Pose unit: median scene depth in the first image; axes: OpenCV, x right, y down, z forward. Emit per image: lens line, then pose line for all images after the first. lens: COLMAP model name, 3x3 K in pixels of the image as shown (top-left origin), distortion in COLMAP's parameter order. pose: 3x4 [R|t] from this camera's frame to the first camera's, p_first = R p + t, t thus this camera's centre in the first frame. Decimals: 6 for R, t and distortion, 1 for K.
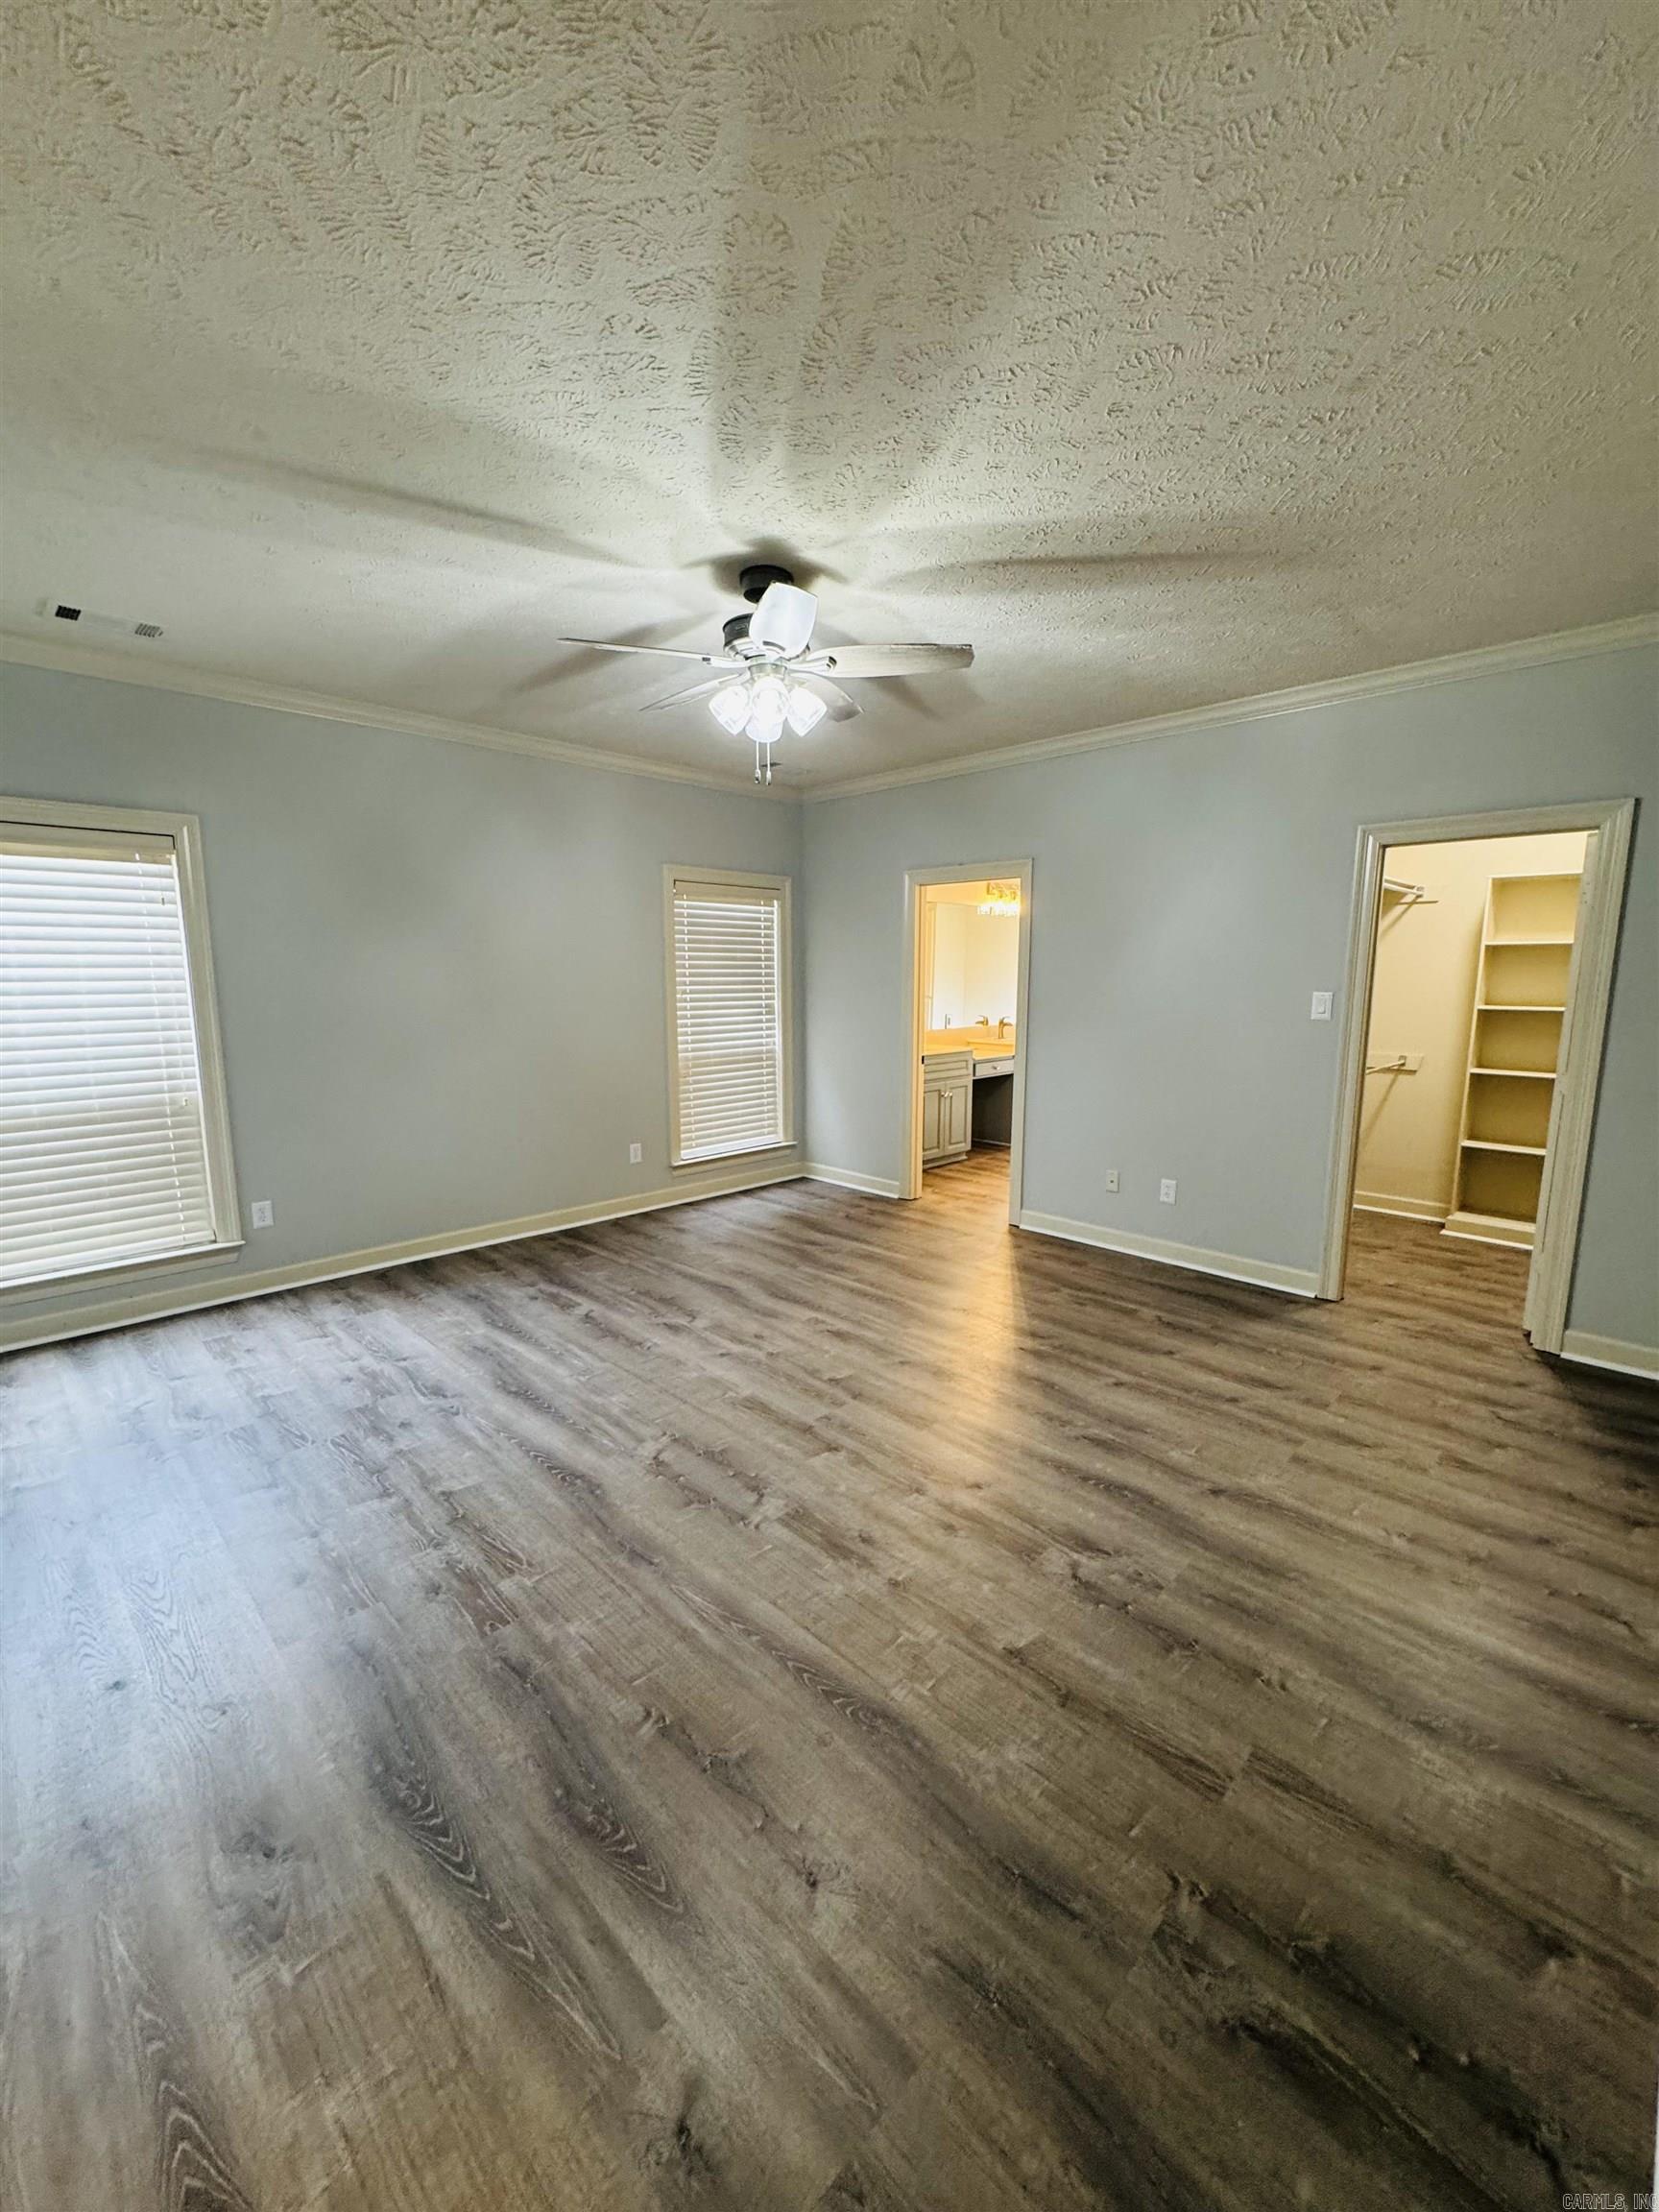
lens RADIAL K [[881.4, 0, 831.6], [0, 881.4, 1106.3], [0, 0, 1]] dist [-0.003761, 0.000610]
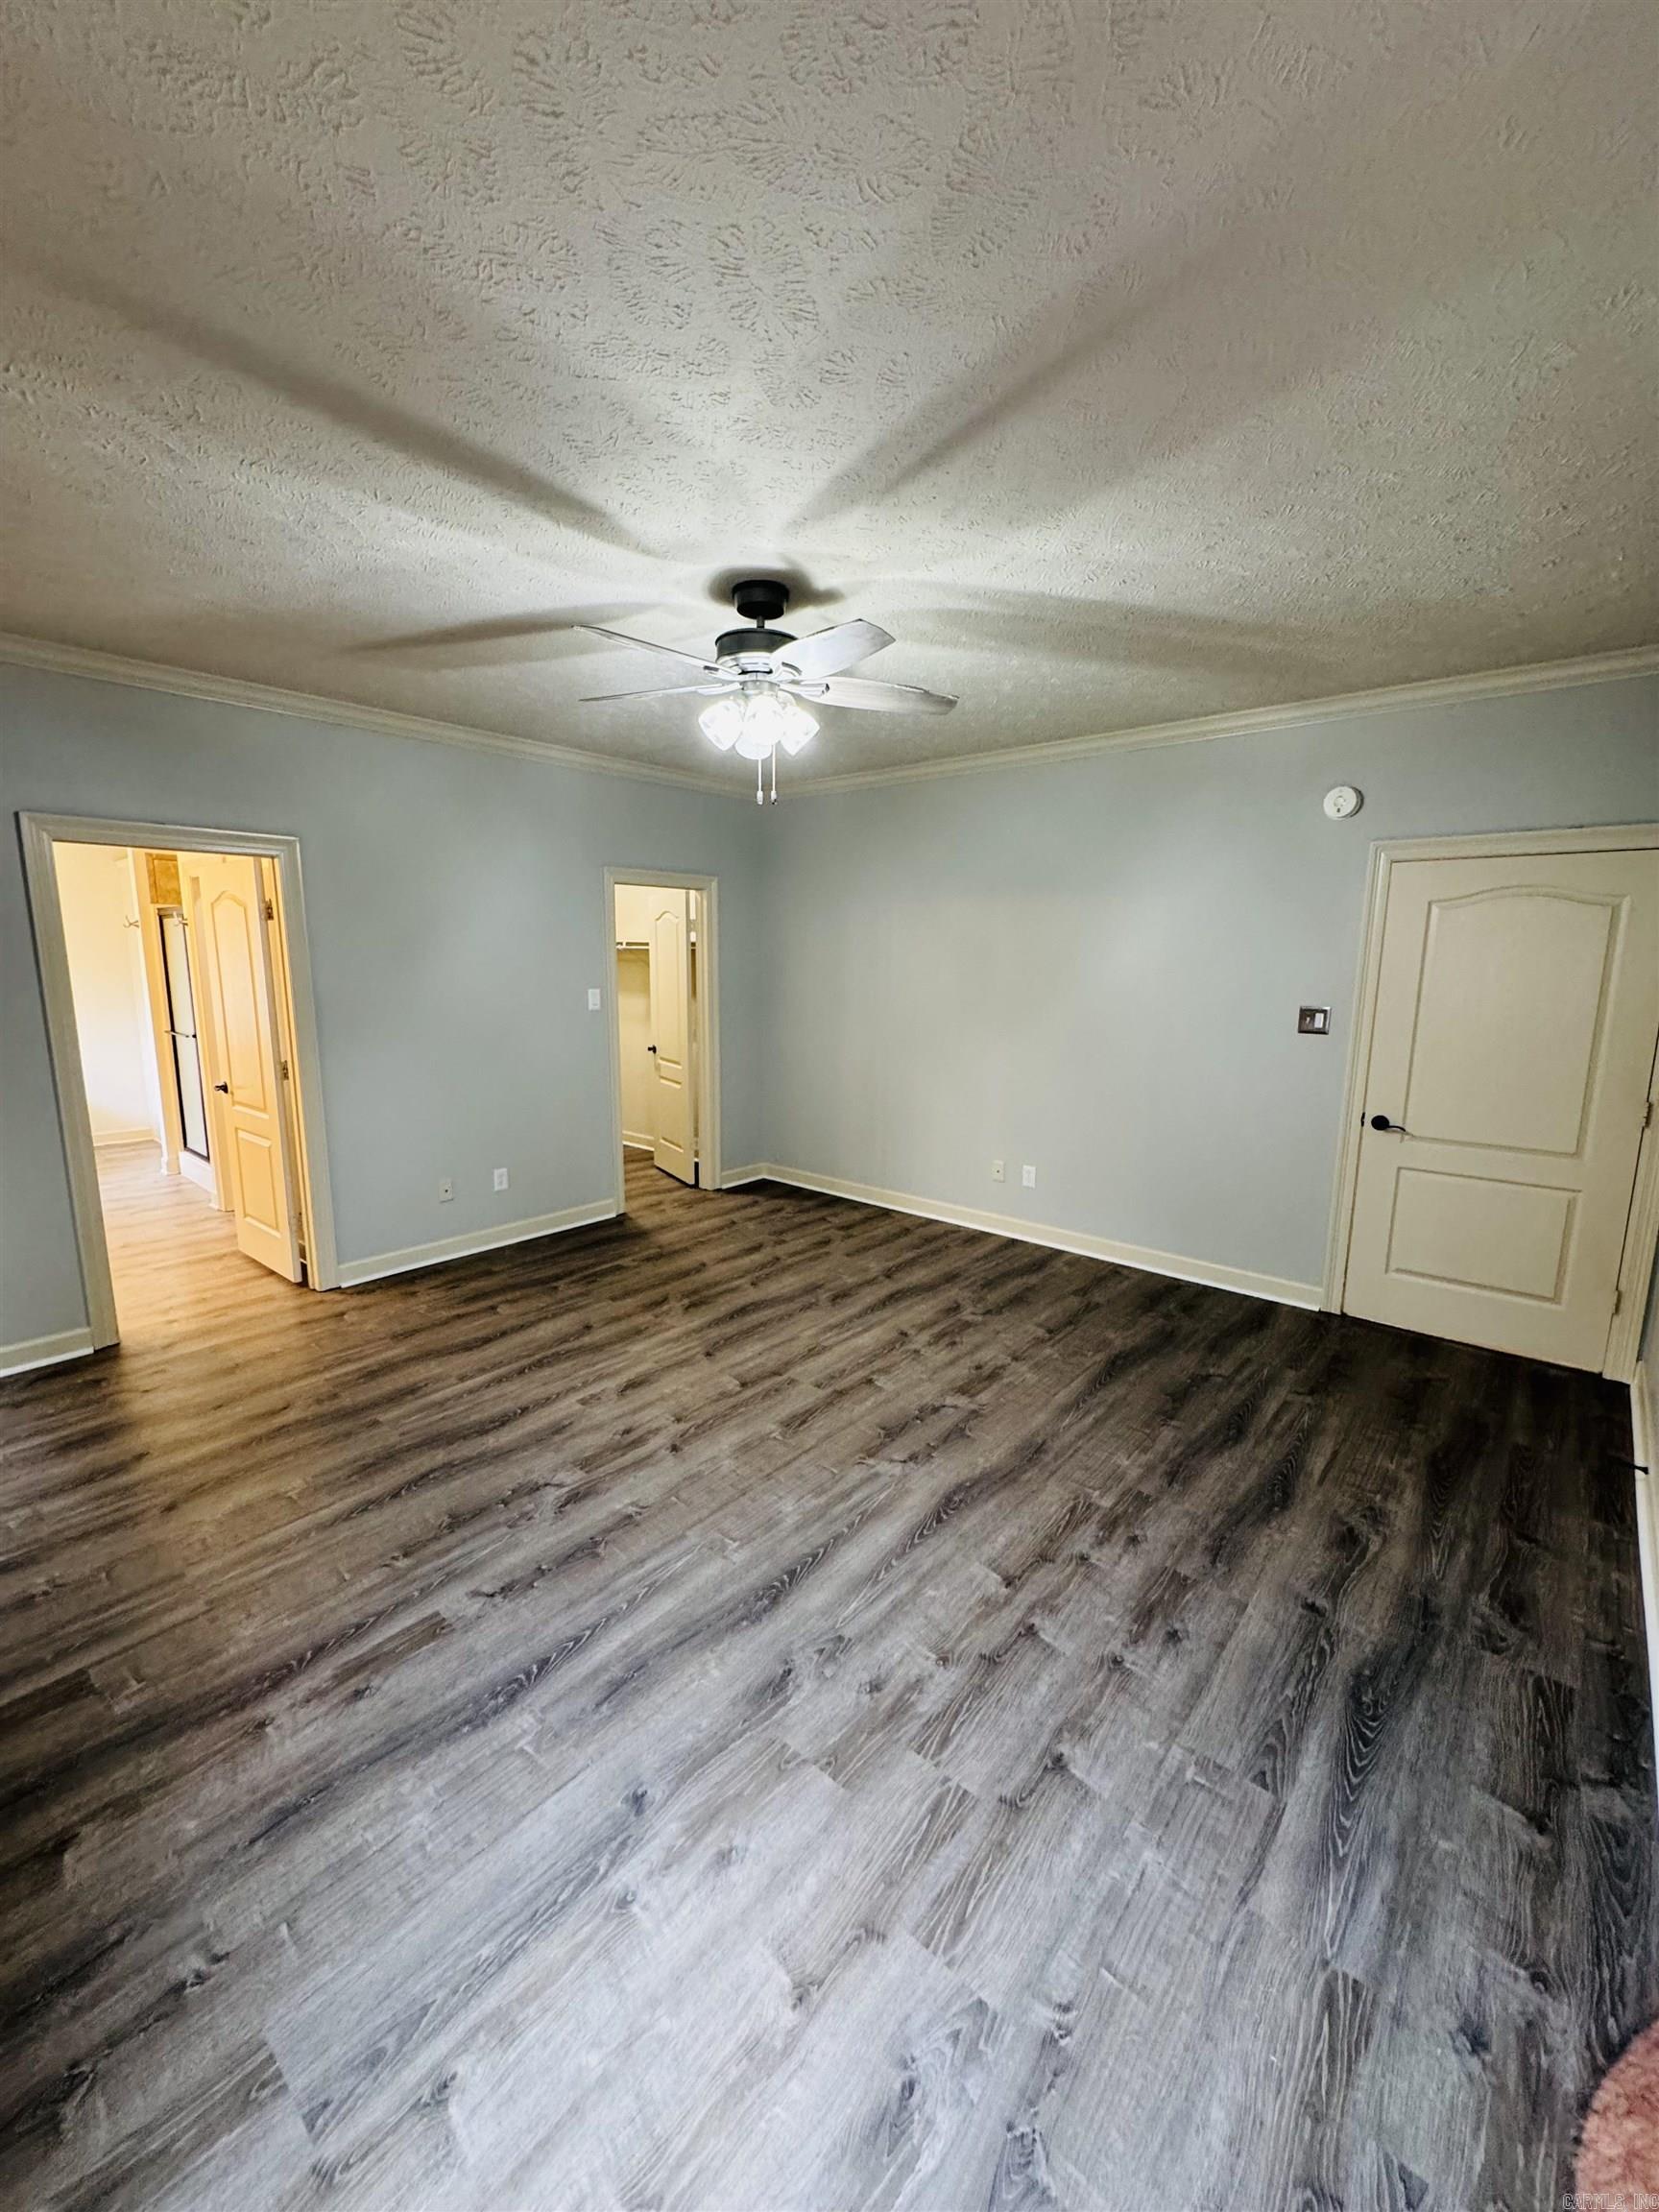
lens RADIAL K [[881.4, 0, 831.6], [0, 881.4, 1106.3], [0, 0, 1]] dist [-0.003761, 0.000610]
pose [[-0.074013, -0.173361, 0.982073, -1.009130], [0.141571, 0.972974, 0.182424, -0.189883], [-0.987157, 0.152535, -0.047470, 0.938732]]
